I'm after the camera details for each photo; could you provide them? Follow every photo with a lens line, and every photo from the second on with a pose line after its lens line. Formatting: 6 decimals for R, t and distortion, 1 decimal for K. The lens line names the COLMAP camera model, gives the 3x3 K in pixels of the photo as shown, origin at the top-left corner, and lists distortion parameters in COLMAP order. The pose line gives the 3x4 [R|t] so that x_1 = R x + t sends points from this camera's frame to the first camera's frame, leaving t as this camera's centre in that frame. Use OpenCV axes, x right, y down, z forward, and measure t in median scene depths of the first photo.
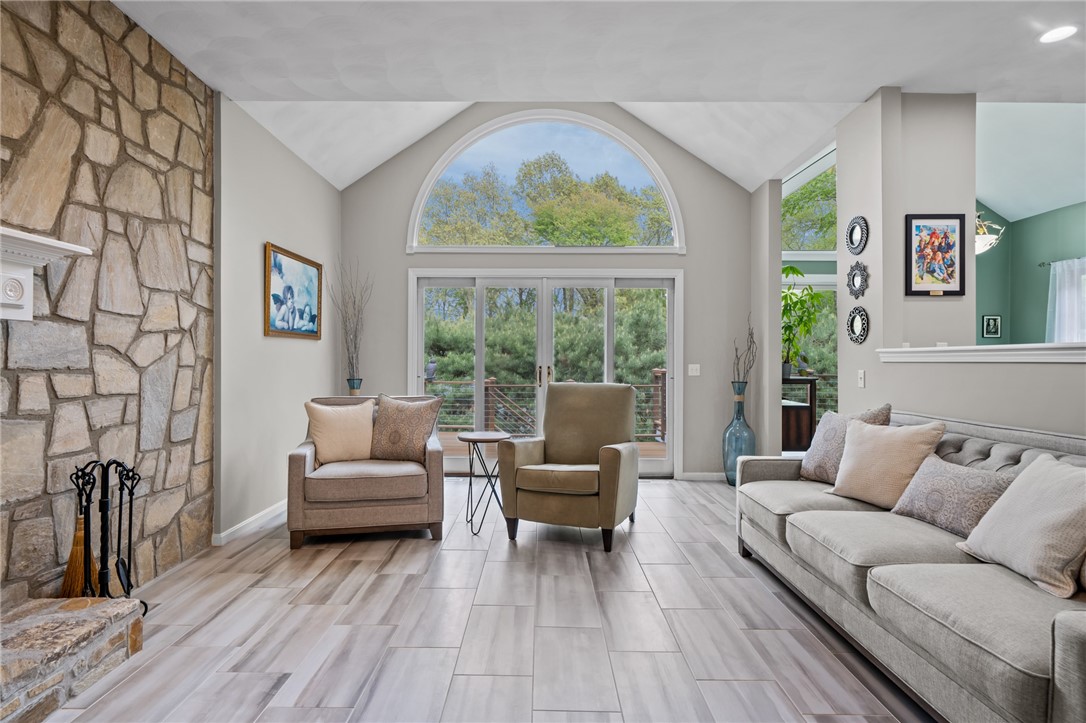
lens RADIAL K [[564.6, 0, 534.2], [0, 564.6, 360.3], [0, 0, 1]] dist [0.002559, 0.000299]
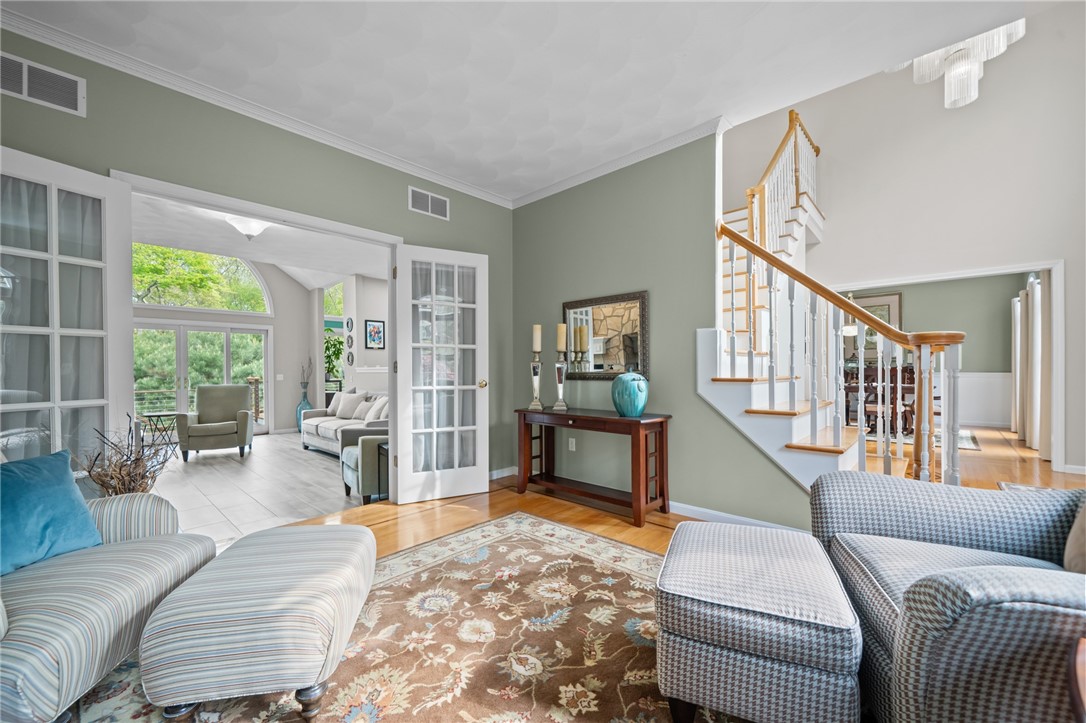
lens RADIAL K [[433.5, 0, 536.2], [0, 433.5, 370.9], [0, 0, 1]] dist [-0.002403, -0.000041]
pose [[0.679018, -0.013231, 0.734003, -0.346146], [0.009703, 0.999912, 0.009048, -0.015483], [-0.734058, 0.000978, 0.679086, -1.081297]]
